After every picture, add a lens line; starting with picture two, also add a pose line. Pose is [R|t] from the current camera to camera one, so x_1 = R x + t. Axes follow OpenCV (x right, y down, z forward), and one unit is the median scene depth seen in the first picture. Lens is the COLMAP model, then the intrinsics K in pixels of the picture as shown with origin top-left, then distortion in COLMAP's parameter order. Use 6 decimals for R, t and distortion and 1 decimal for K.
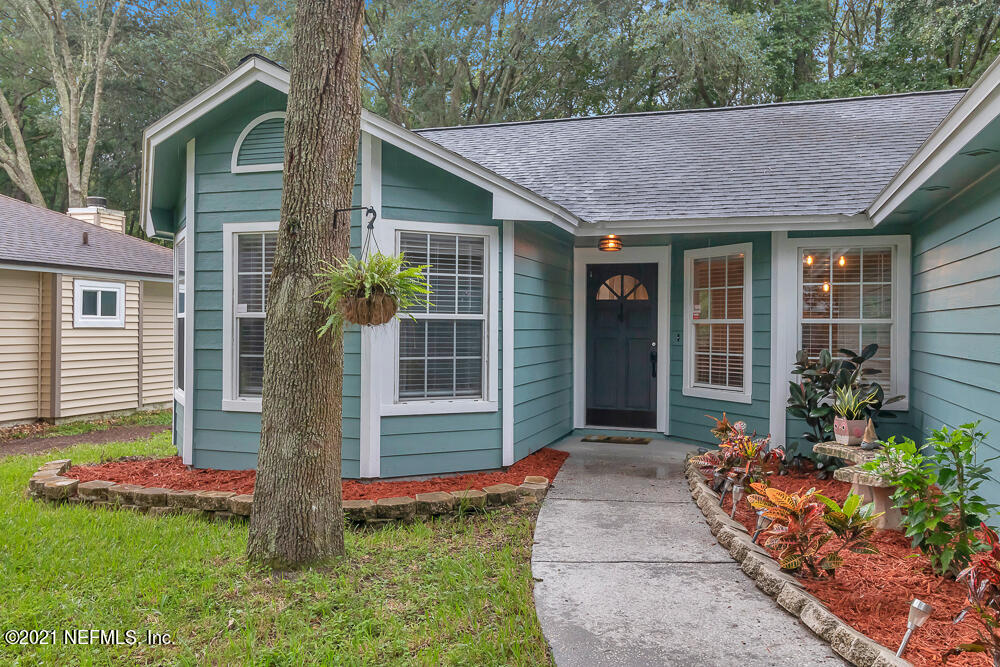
lens RADIAL K [[807.9, 0, 491.9], [0, 807.9, 326.8], [0, 0, 1]] dist [-0.002956, -0.001409]
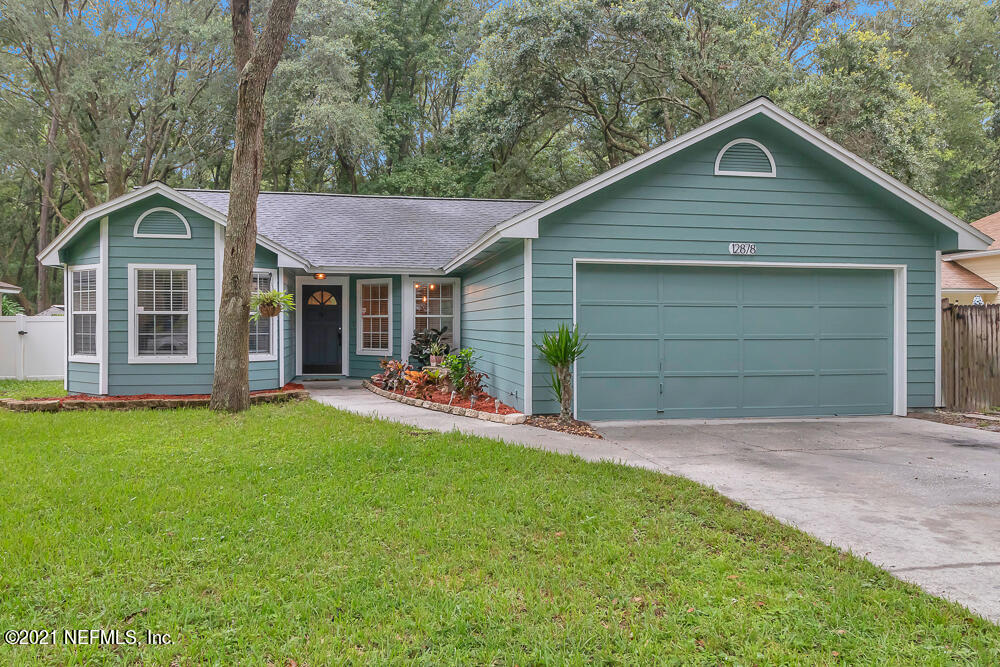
lens RADIAL K [[726.7, 0, 499.1], [0, 726.7, 330.8], [0, 0, 1]] dist [-0.007076, -0.001137]
pose [[0.875309, -0.009371, 0.483473, -0.324587], [0.004663, 0.999929, 0.010939, 0.010955], [-0.483542, -0.007321, 0.875291, -0.729653]]
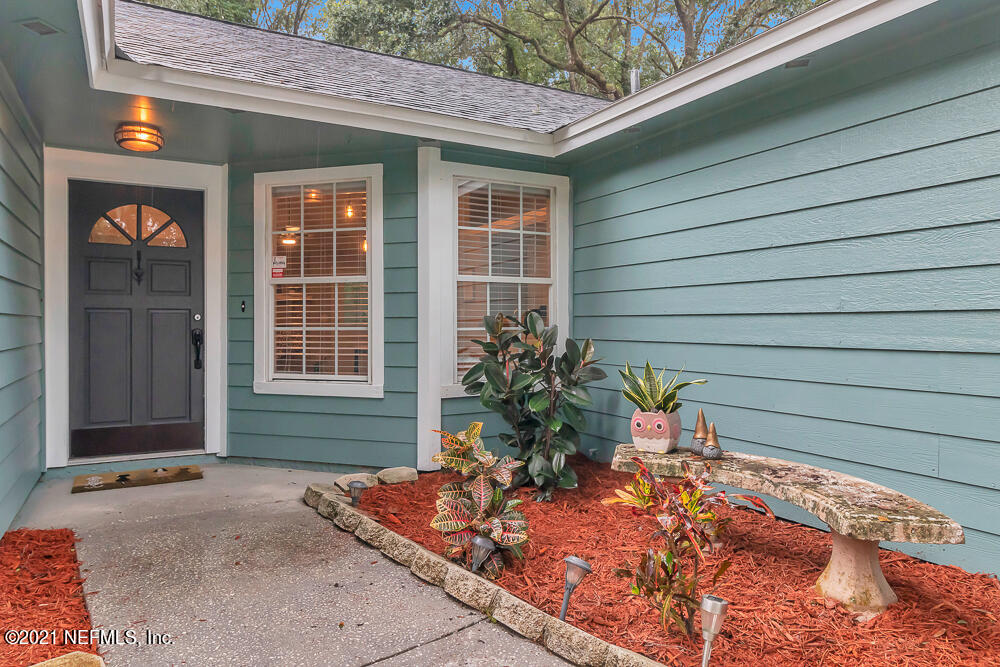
lens RADIAL K [[645.4, 0, 496.1], [0, 645.4, 324.5], [0, 0, 1]] dist [0.001137, -0.000988]
pose [[0.679400, -0.010299, 0.733696, -0.016076], [0.006536, 0.999947, 0.007984, 0.027388], [-0.733739, -0.000629, 0.679431, 0.531370]]
